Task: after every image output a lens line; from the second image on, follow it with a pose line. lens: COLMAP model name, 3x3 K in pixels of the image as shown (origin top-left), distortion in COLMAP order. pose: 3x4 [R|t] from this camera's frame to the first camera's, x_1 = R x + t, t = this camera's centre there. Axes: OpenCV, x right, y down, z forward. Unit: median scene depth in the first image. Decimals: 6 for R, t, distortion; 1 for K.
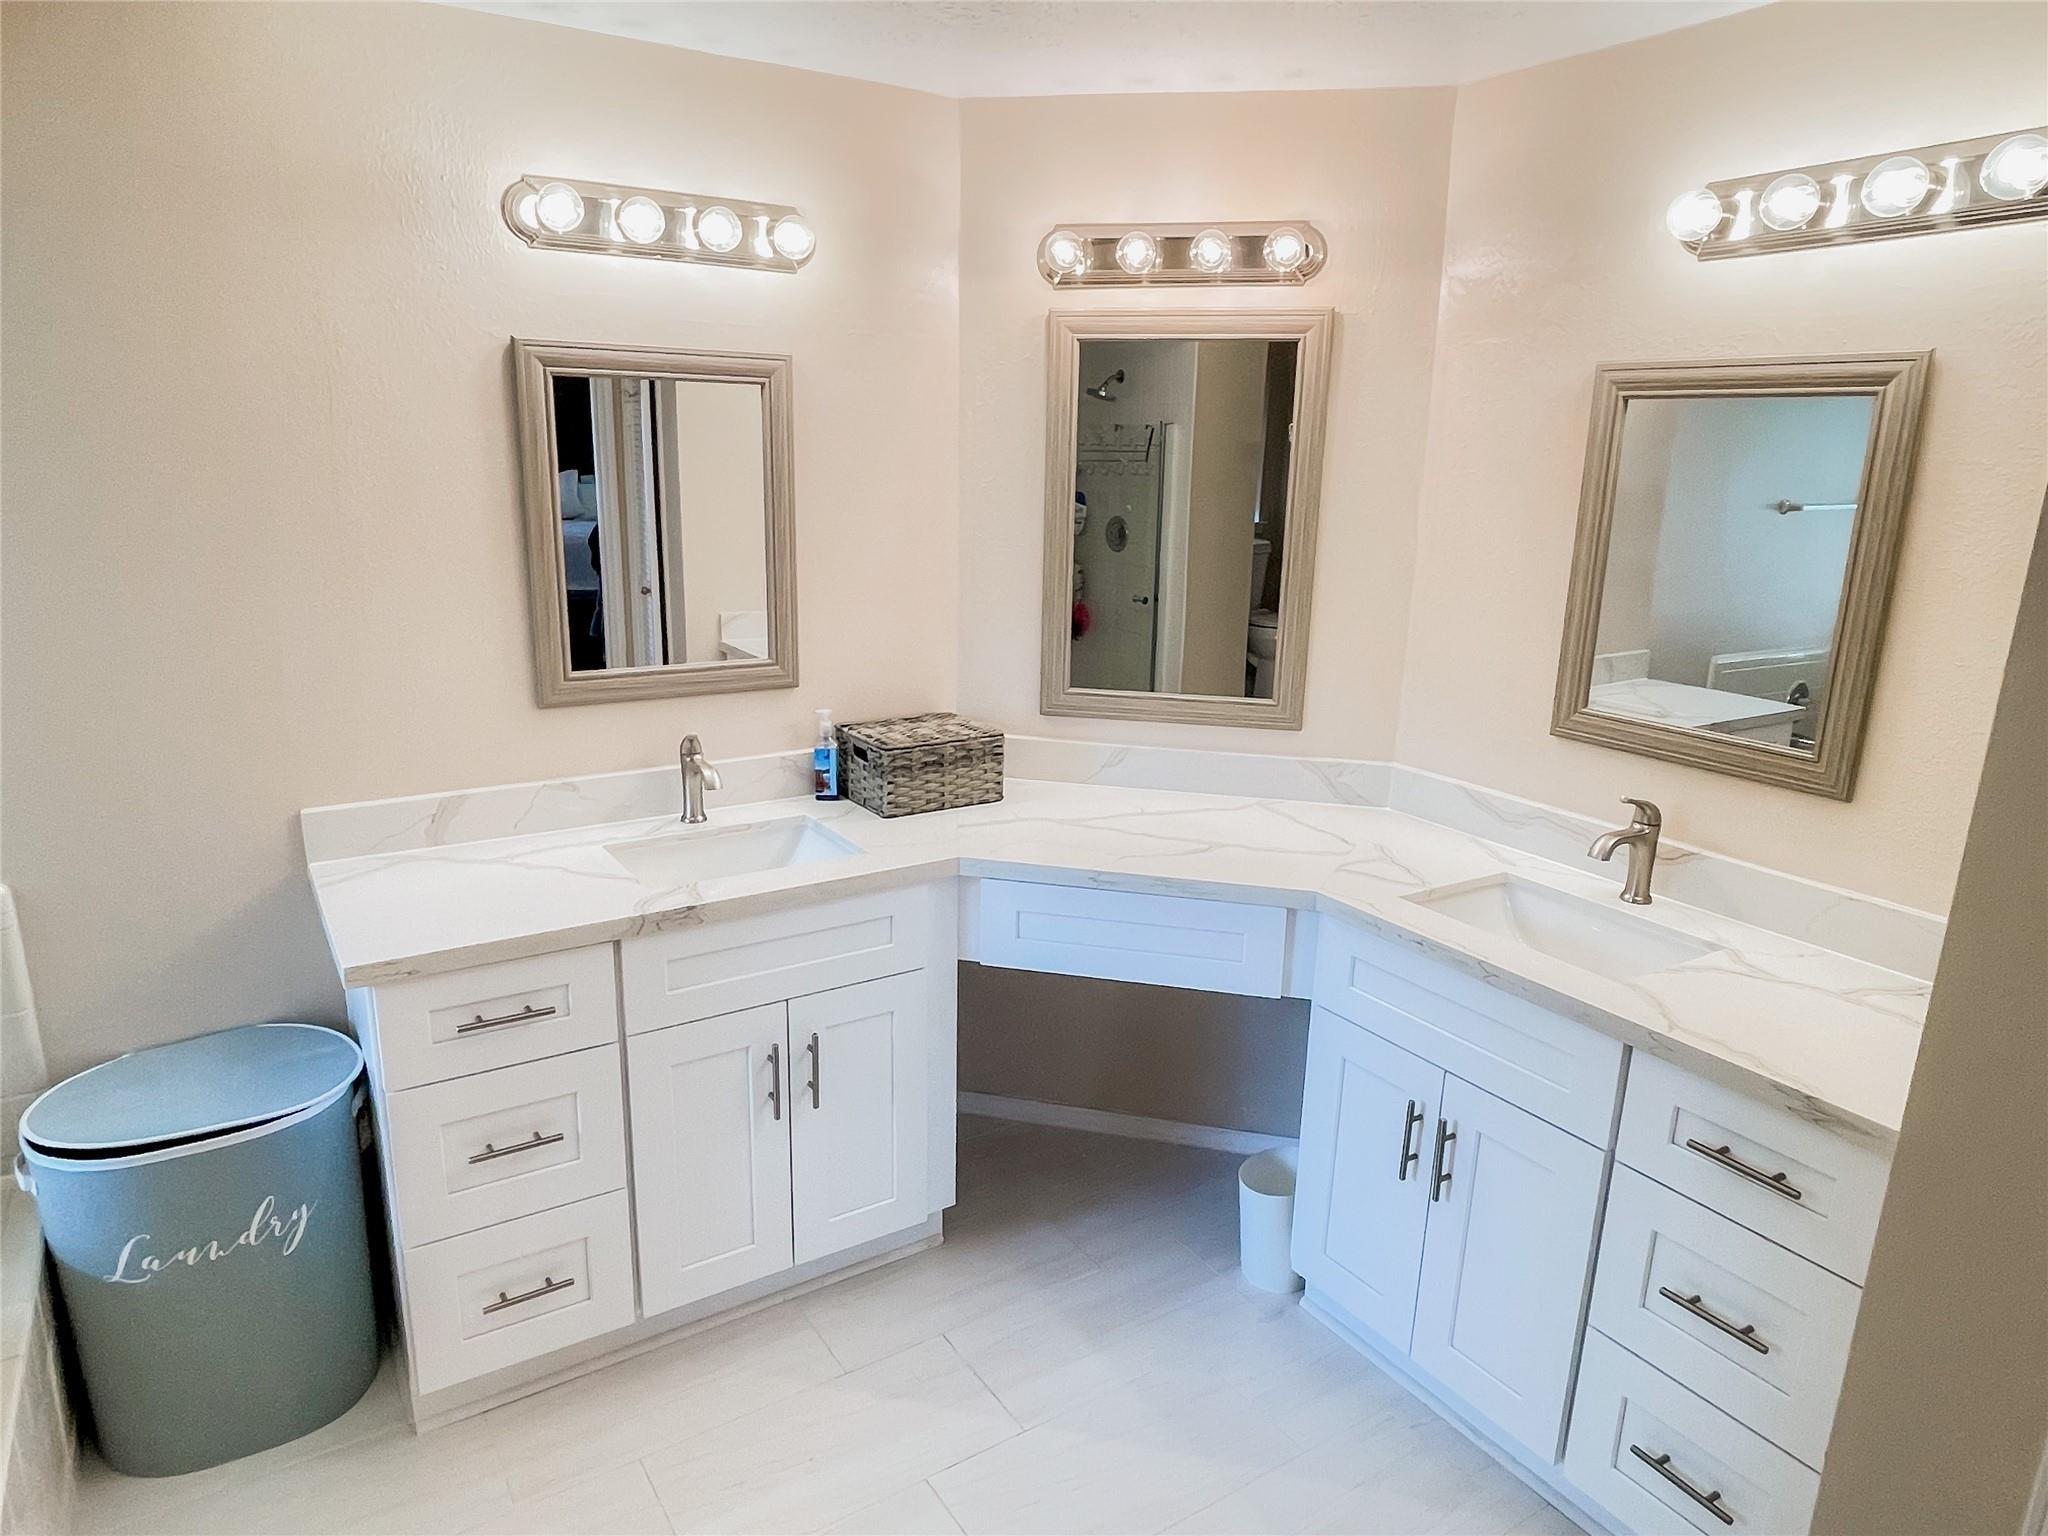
lens RADIAL K [[1270.6, 0, 1027.5], [0, 1270.6, 762.6], [0, 0, 1]] dist [0.001660, -0.009488]
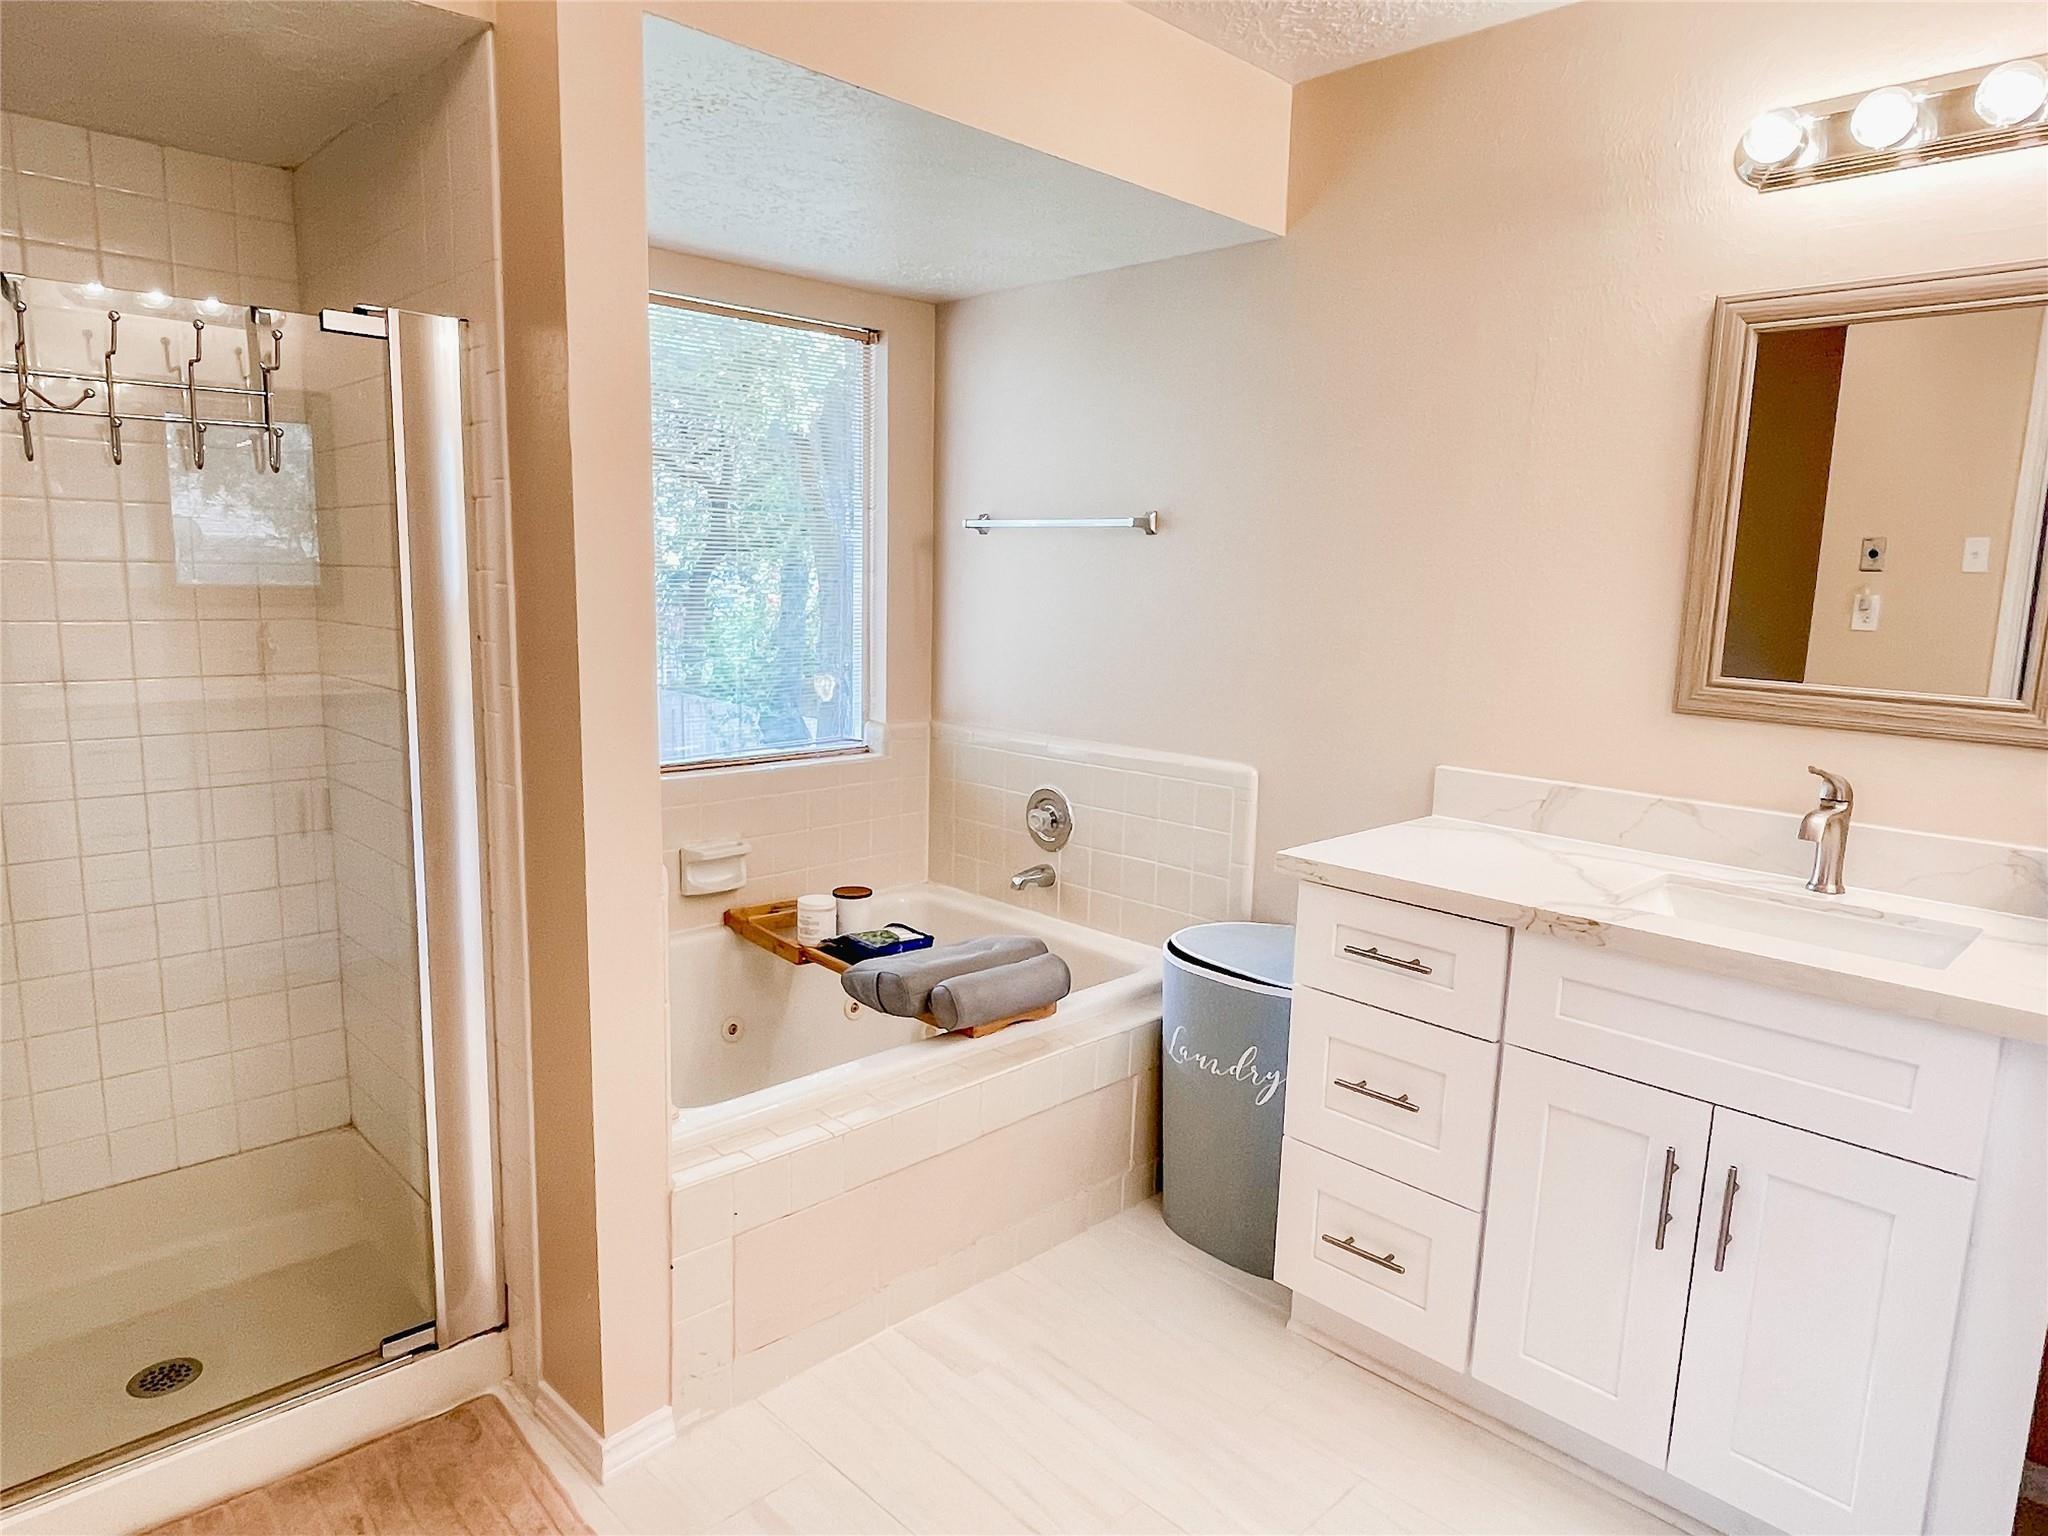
lens RADIAL K [[1270.6, 0, 1027.6], [0, 1270.6, 769.5], [0, 0, 1]] dist [0.001660, -0.009488]
pose [[0.189327, 0.133211, -0.972836, 0.421082], [-0.259941, 0.962207, 0.081168, 0.043391], [0.946882, 0.237513, 0.216799, 0.411130]]
